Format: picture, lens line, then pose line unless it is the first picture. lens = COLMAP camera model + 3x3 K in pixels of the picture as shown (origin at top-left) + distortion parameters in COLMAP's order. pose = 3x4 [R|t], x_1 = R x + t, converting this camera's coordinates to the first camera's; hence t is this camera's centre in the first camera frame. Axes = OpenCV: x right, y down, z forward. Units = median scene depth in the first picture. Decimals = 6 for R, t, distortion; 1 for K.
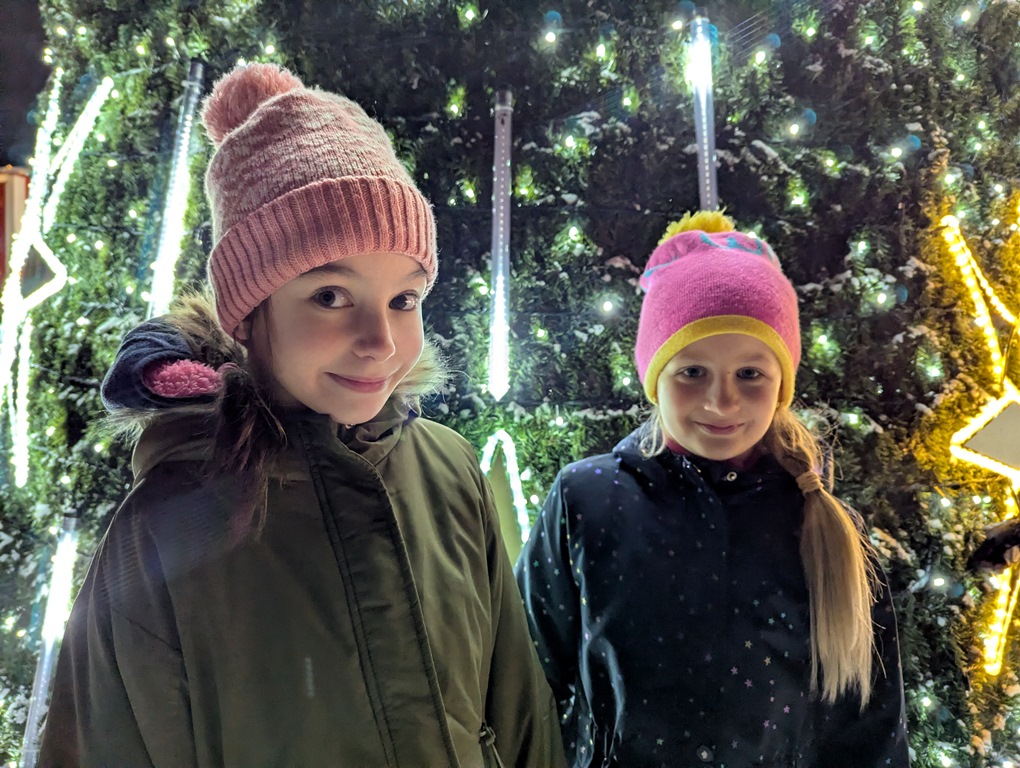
lens RADIAL K [[720.0, 0, 506.1], [0, 720.0, 377.3], [0, 0, 1]] dist [0.014575, -0.002151]
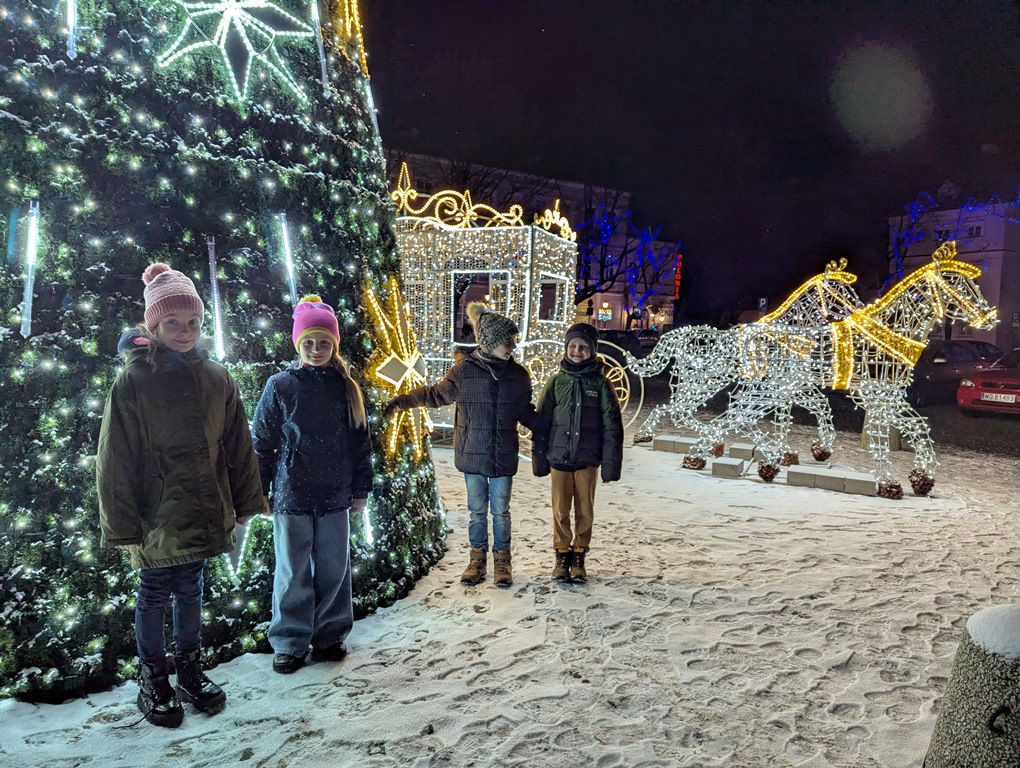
lens RADIAL K [[720.0, 0, 507.1], [0, 720.0, 382.3], [0, 0, 1]] dist [0.014575, -0.002151]
pose [[0.739276, -0.056992, 0.670986, -0.903762], [0.059105, 0.998058, 0.019652, 0.109366], [-0.670803, 0.025131, 0.741209, -1.440739]]
